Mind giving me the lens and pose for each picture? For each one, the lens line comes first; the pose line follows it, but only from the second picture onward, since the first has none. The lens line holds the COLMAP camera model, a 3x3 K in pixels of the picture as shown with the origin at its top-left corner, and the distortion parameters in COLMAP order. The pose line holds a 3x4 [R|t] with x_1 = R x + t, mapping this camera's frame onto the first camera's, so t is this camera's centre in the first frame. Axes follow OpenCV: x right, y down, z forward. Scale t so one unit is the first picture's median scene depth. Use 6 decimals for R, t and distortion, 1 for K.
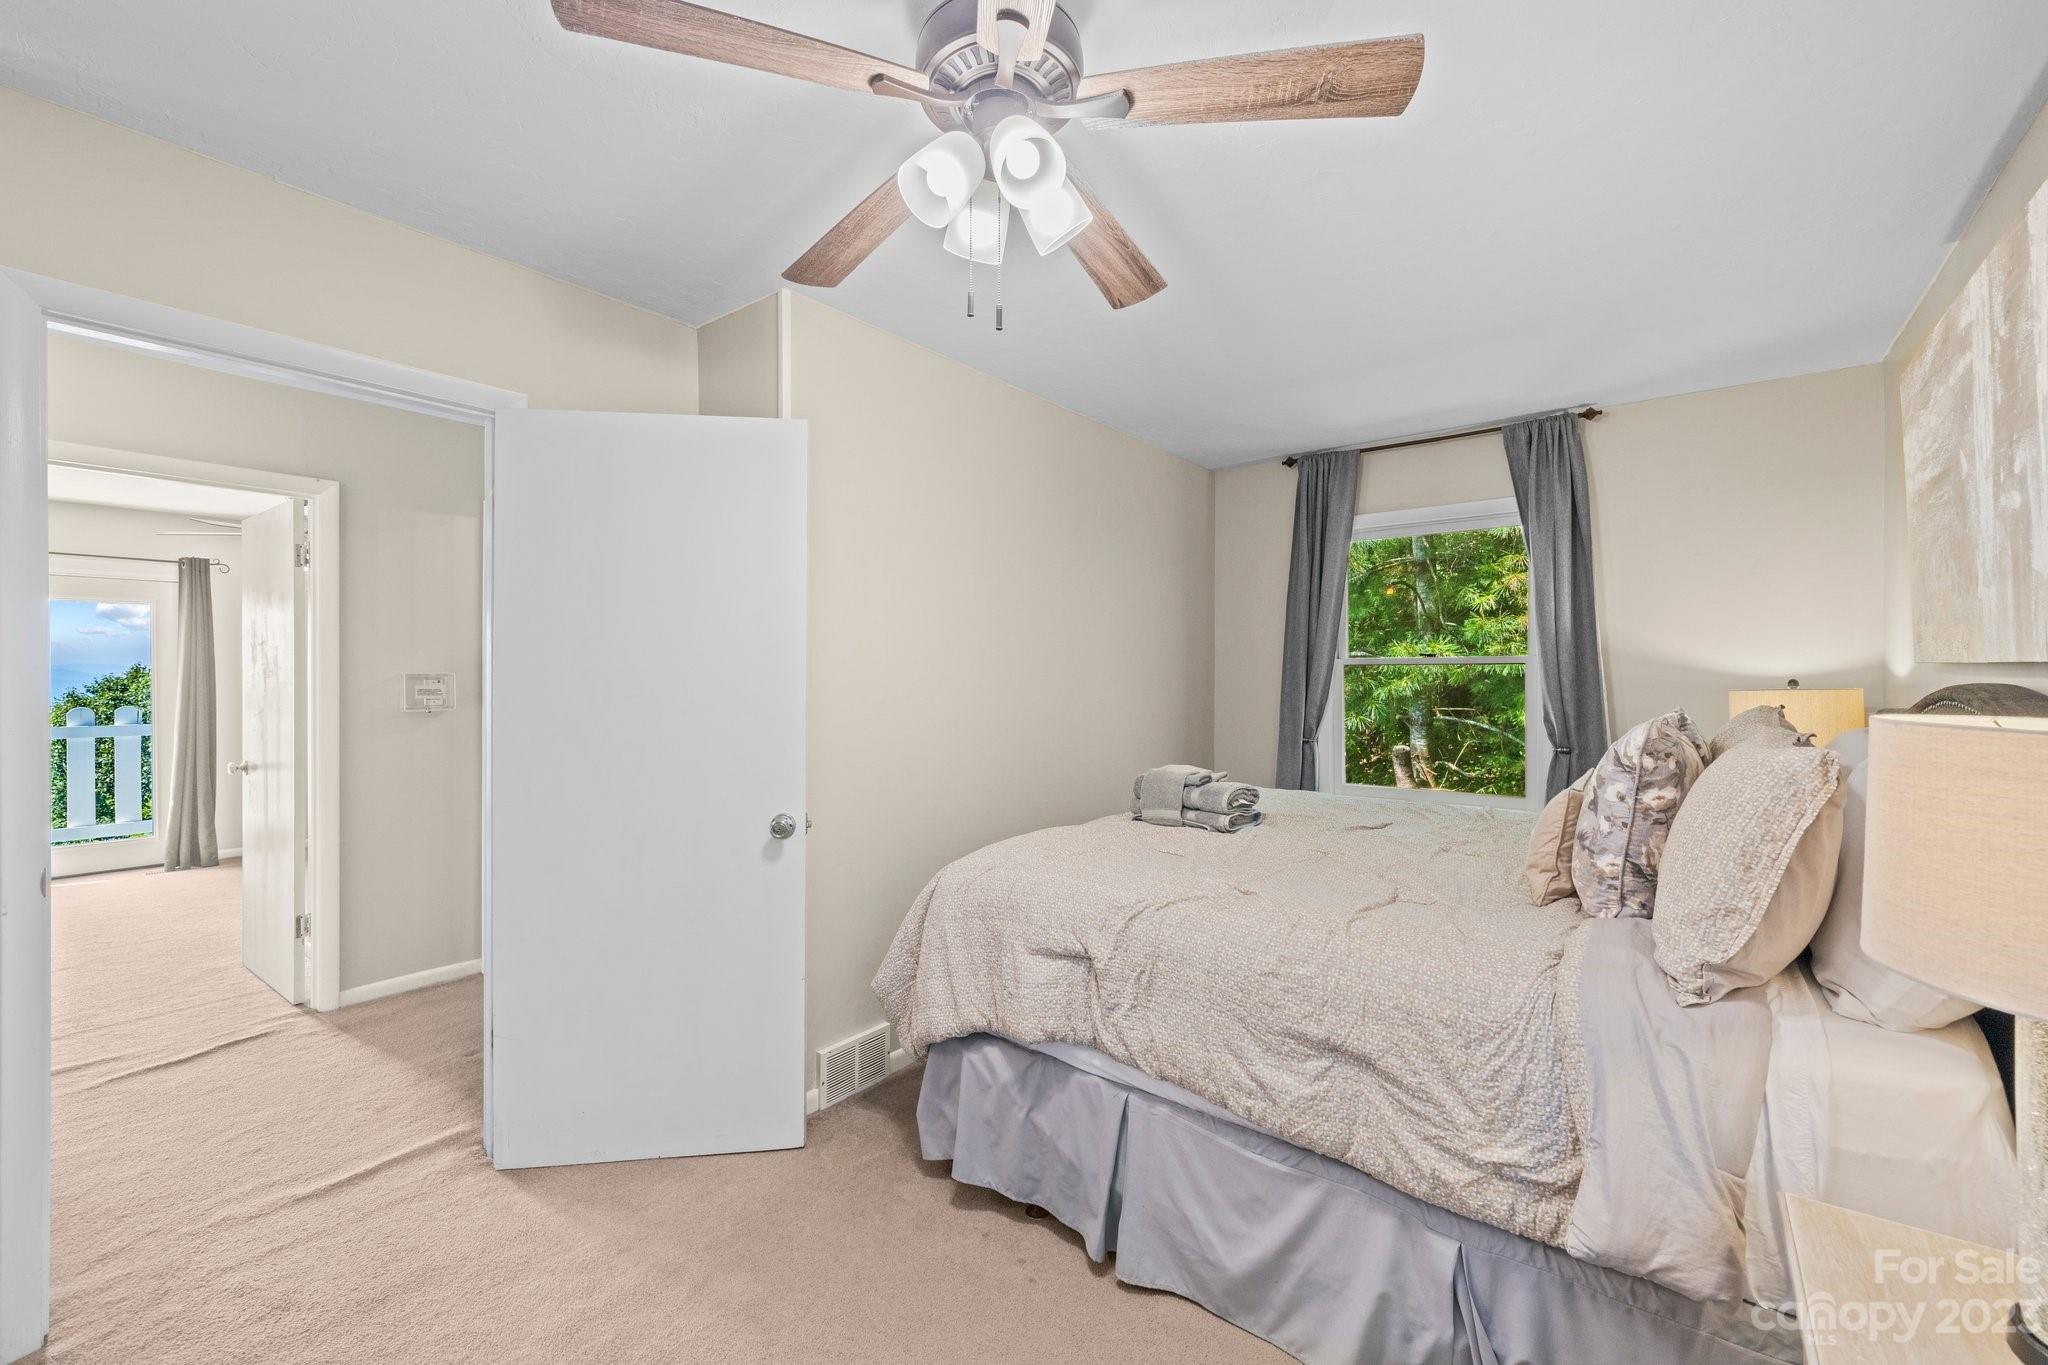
lens RADIAL K [[874.7, 0, 1036.2], [0, 874.7, 679.0], [0, 0, 1]] dist [0.001700, 0.000370]
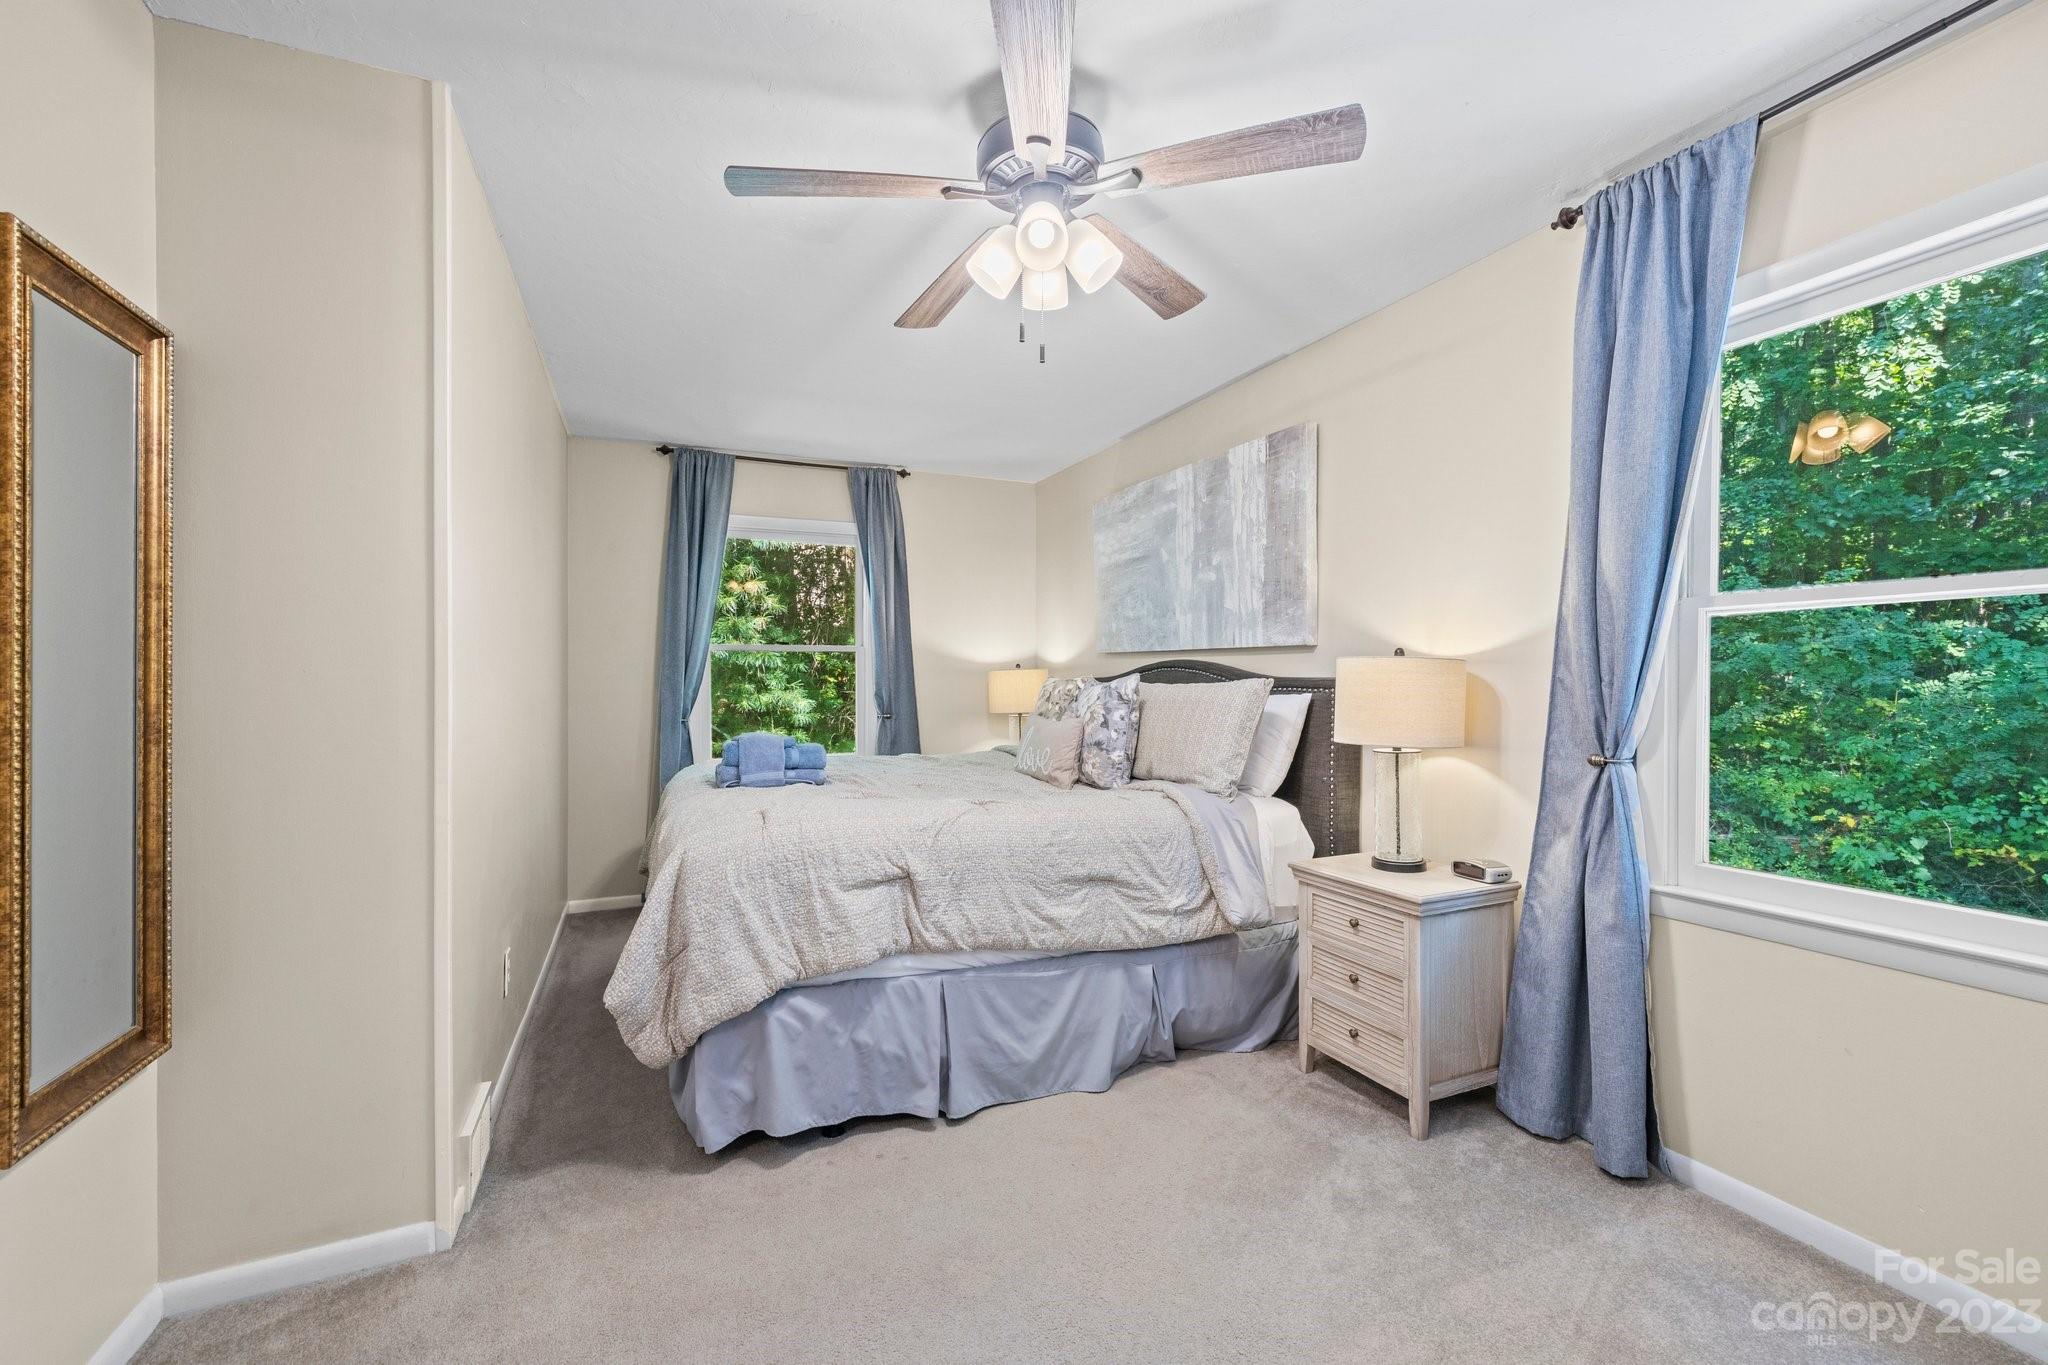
lens RADIAL K [[874.7, 0, 1042.2], [0, 874.7, 691.7], [0, 0, 1]] dist [0.001700, 0.000370]
pose [[0.454254, -0.006575, 0.890848, -0.930743], [0.002022, 0.999978, 0.006350, 0.065351], [-0.890870, -0.001083, 0.454257, 0.312698]]
